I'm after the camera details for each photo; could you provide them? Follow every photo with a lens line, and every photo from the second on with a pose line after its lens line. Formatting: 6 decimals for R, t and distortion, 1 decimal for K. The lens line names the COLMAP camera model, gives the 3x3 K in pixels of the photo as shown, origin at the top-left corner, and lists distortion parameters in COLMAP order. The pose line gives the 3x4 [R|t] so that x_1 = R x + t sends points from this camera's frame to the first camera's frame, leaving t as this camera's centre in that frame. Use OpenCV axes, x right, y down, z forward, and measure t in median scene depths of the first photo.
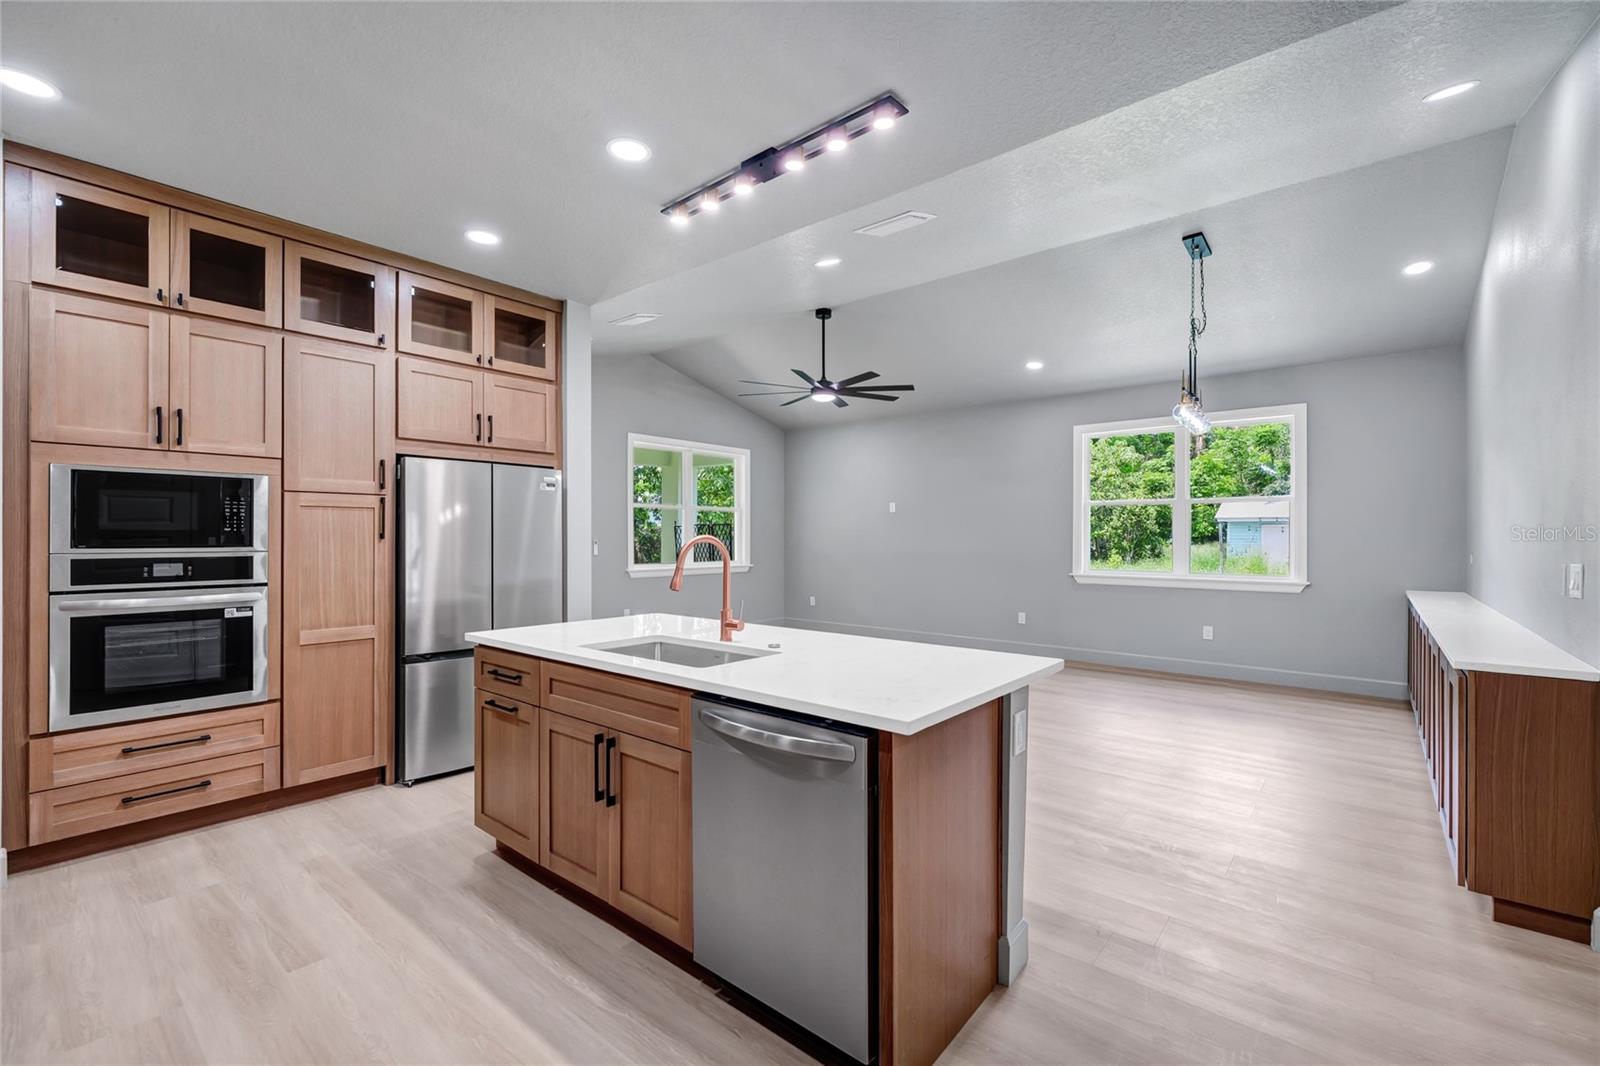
lens RADIAL K [[684.2, 0, 800.0], [0, 684.2, 533.0], [0, 0, 1]] dist [-0.001954, 0.000048]
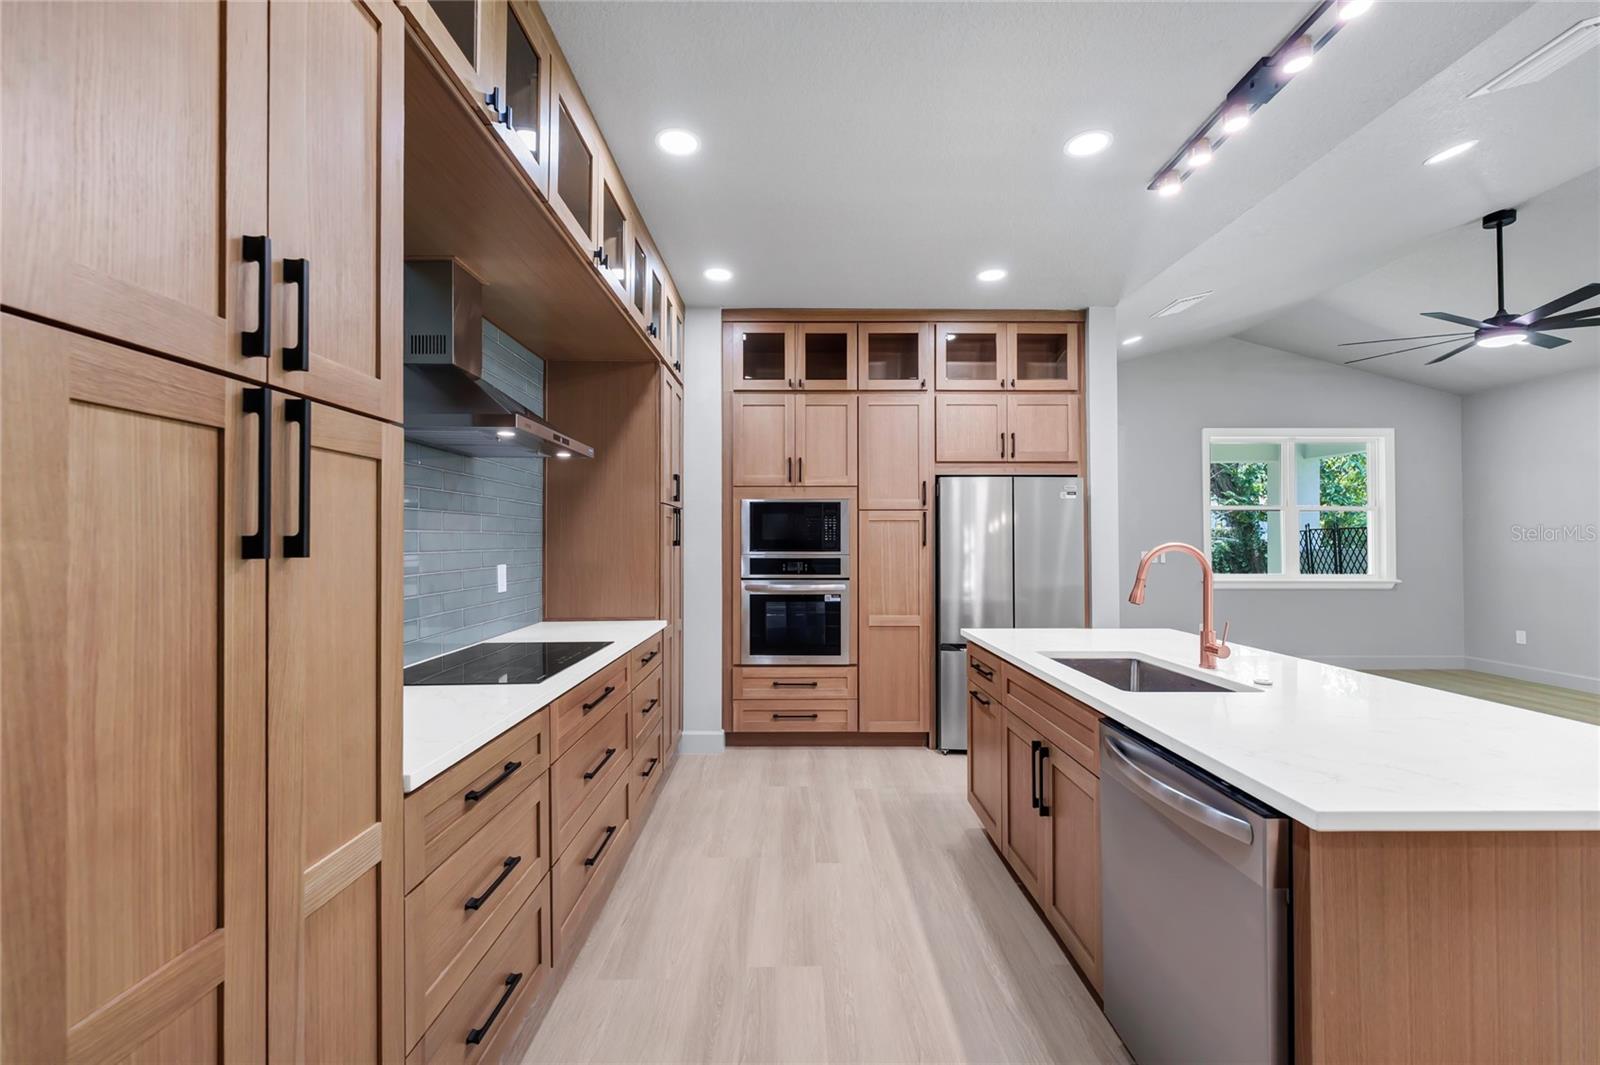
lens RADIAL K [[655.6, 0, 796.7], [0, 655.6, 533.5], [0, 0, 1]] dist [-0.001657, -0.000421]
pose [[0.645618, -0.011827, -0.763569, 0.136723], [0.004767, 0.999923, -0.011457, -0.001039], [0.763646, 0.003757, 0.645624, 0.067792]]
